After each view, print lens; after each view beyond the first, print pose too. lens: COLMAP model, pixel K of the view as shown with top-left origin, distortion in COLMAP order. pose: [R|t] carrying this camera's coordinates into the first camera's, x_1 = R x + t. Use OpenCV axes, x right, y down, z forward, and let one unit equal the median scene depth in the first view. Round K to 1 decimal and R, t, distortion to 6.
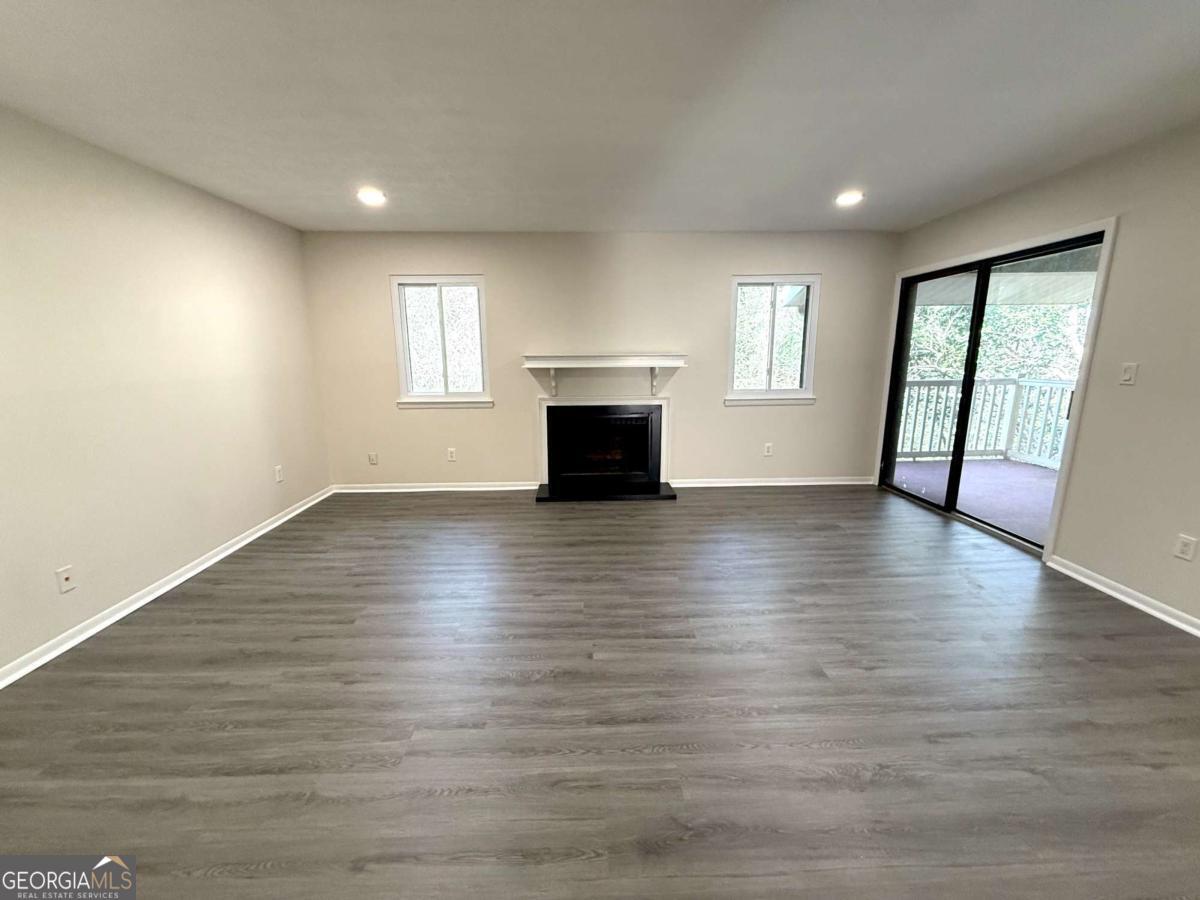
lens RADIAL K [[479.0, 0, 593.8], [0, 479.0, 445.9], [0, 0, 1]] dist [-0.000212, 0.000510]
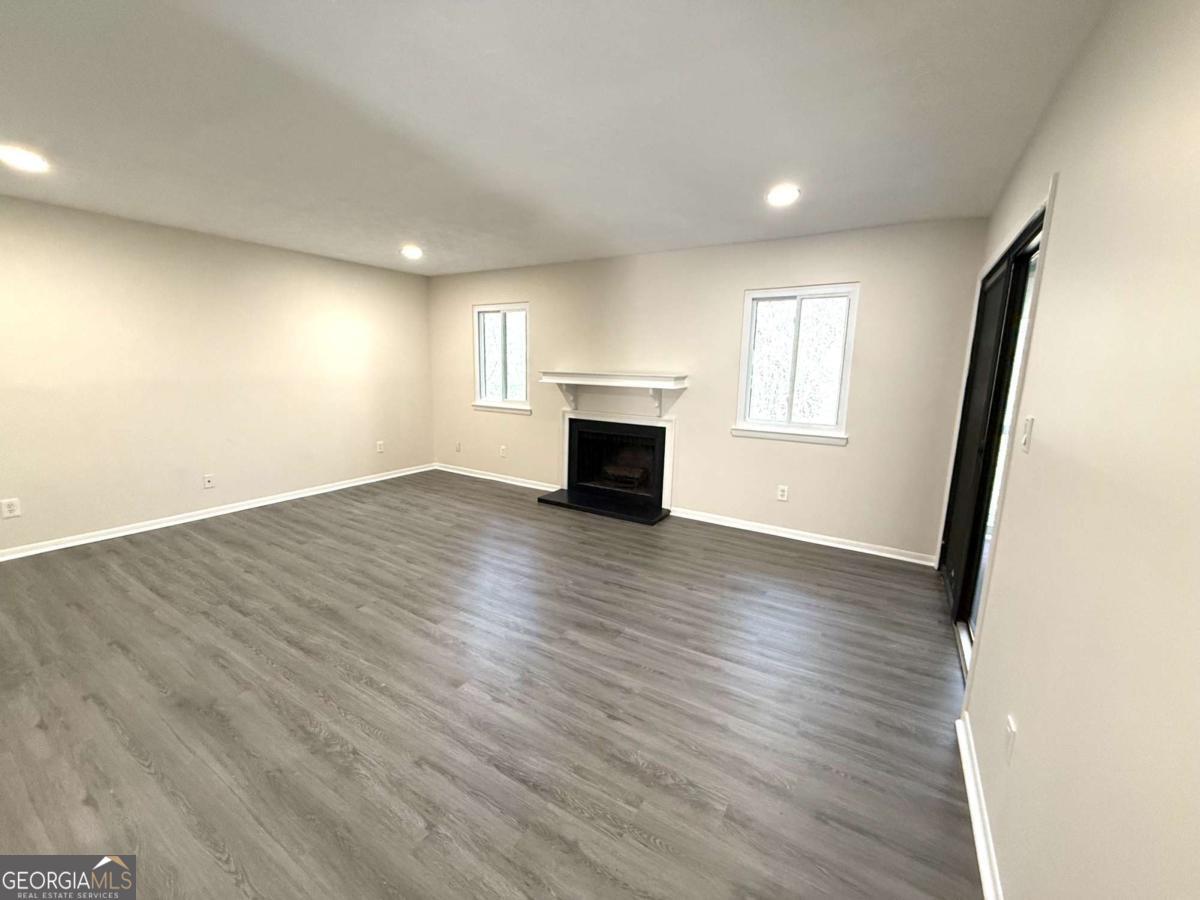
lens RADIAL K [[479.0, 0, 593.8], [0, 479.0, 445.9], [0, 0, 1]] dist [-0.000212, 0.000510]
pose [[0.830536, 0.118644, -0.544182, 0.569859], [-0.134951, 0.990801, 0.010053, -0.040232], [0.540369, 0.065089, 0.838907, 0.119394]]
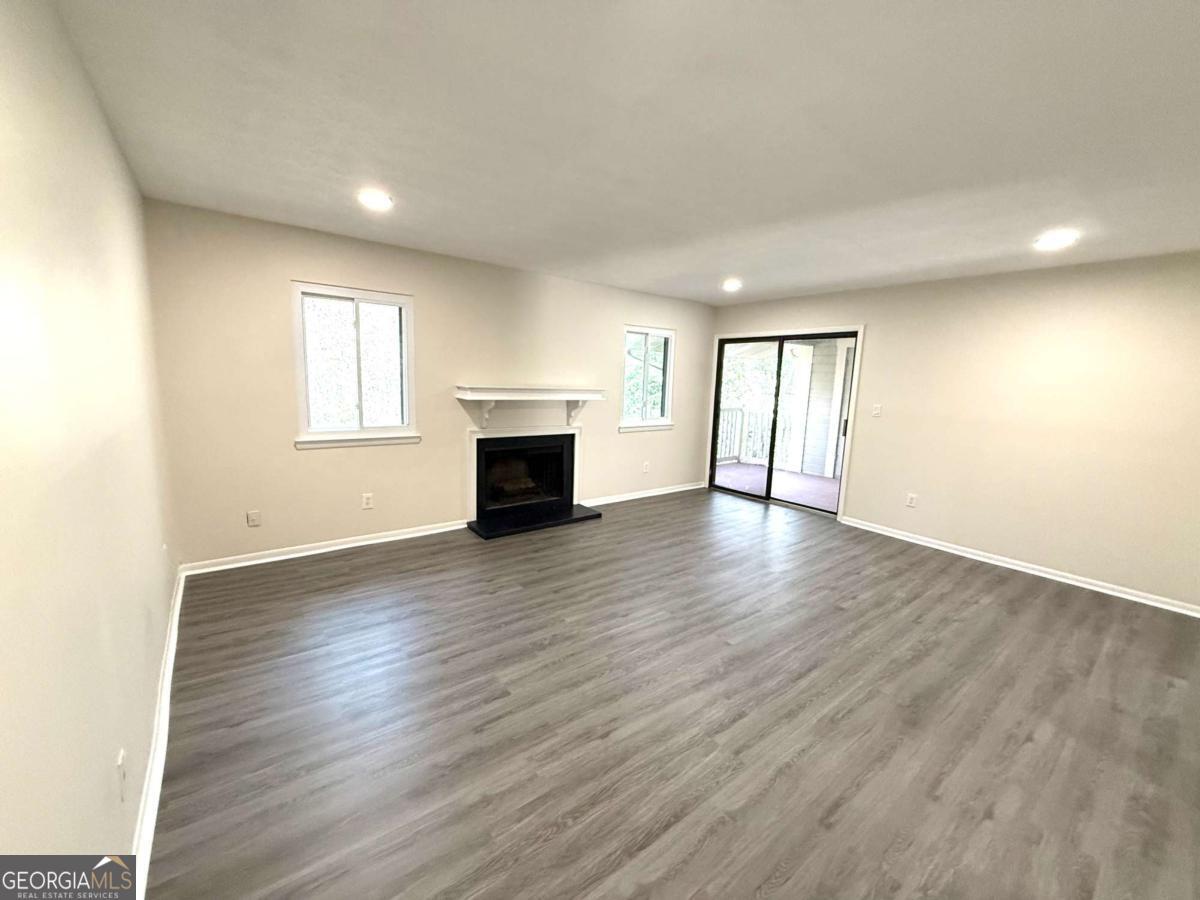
lens RADIAL K [[483.6, 0, 601.7], [0, 483.6, 434.7], [0, 0, 1]] dist [0.000849, -0.000288]
pose [[0.803749, -0.033797, 0.594007, -0.485210], [0.074064, 0.996303, -0.043530, -0.031157], [-0.590340, 0.078982, 0.803281, 0.077681]]
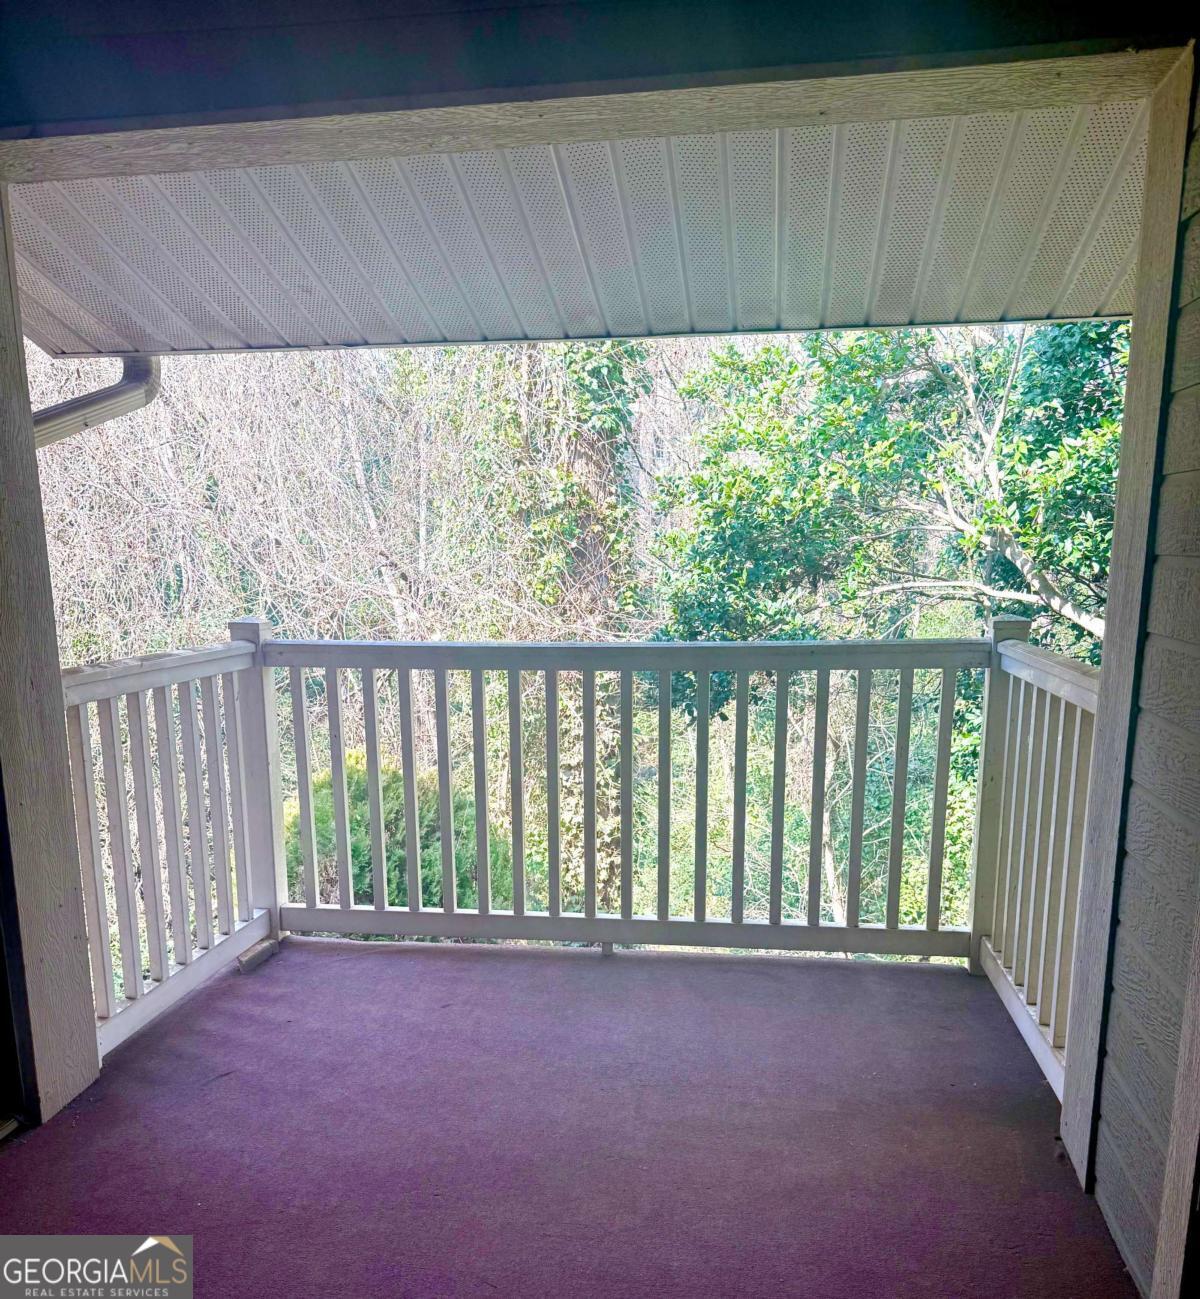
lens RADIAL K [[926.3, 0, 600.0], [0, 926.3, 649.5], [0, 0, 1]] dist [-0.001126, -0.000305]
pose [[0.987149, 0.018686, -0.158704, 1.034633], [-0.024305, 0.999142, -0.033534, -0.161578], [0.157942, 0.036961, 0.986756, 0.697953]]
